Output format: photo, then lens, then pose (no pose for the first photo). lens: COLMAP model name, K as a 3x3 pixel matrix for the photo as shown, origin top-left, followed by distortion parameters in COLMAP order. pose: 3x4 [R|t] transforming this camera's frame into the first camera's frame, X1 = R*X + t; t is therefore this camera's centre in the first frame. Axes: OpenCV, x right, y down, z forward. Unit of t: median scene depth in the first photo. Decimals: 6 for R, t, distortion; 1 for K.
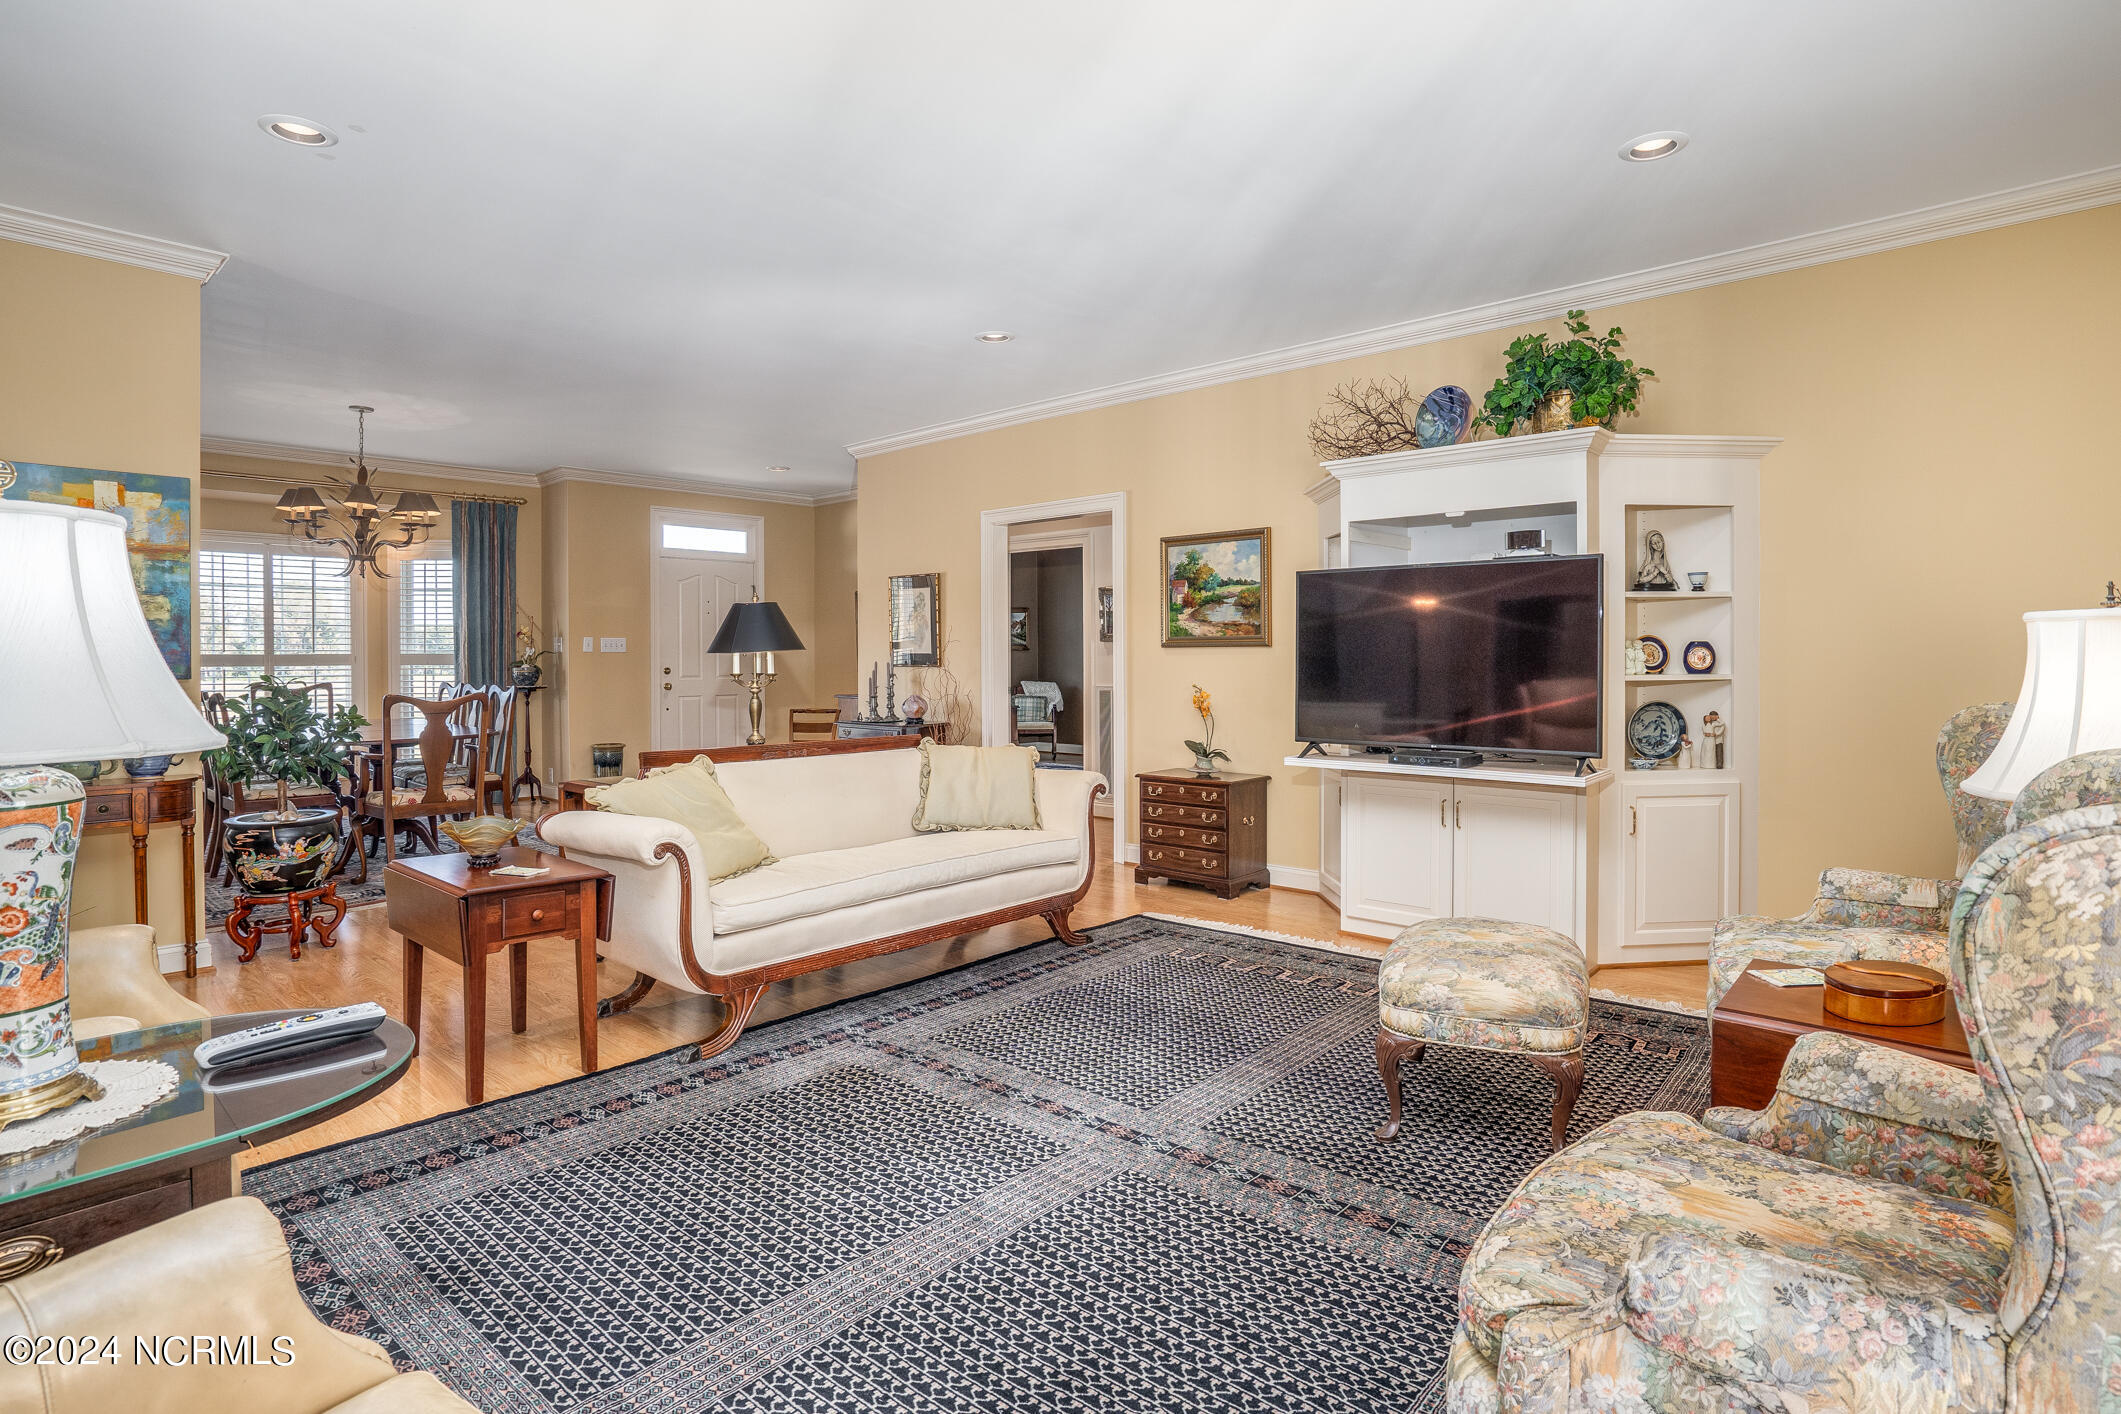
lens RADIAL K [[987.9, 0, 1056.0], [0, 987.9, 691.2], [0, 0, 1]] dist [-0.059653, 0.027668]
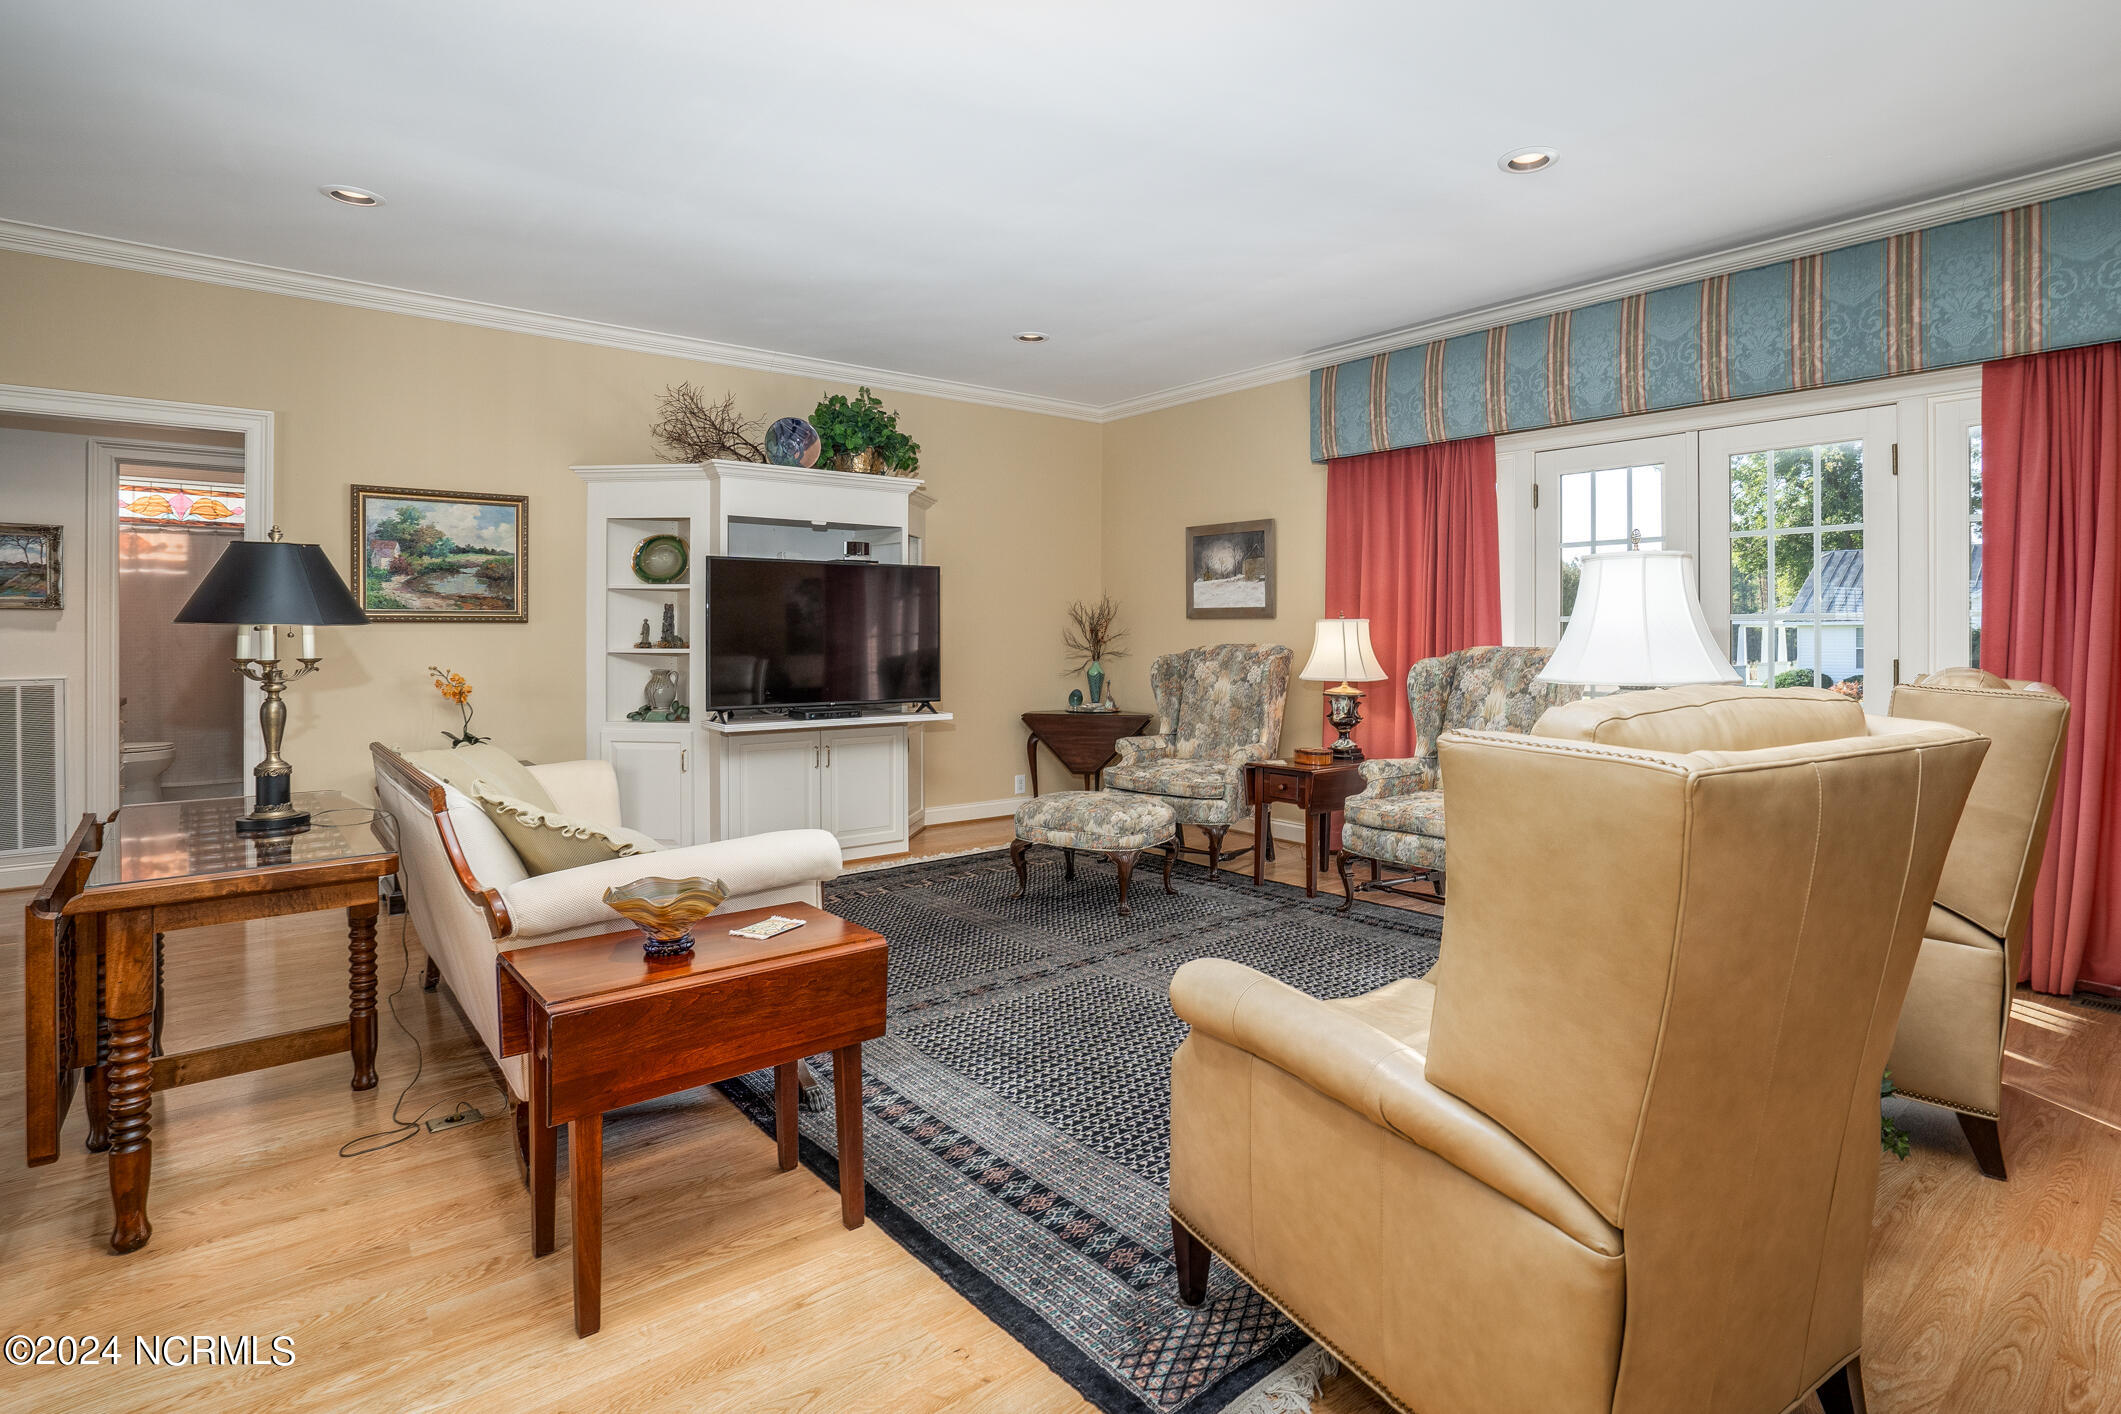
lens RADIAL K [[987.9, 0, 1056.0], [0, 987.9, 691.2], [0, 0, 1]] dist [-0.059653, 0.027668]
pose [[0.229450, -0.051860, 0.971938, -0.570281], [0.029669, 0.998488, 0.046273, -0.008574], [-0.972868, 0.018219, 0.230642, 0.295400]]
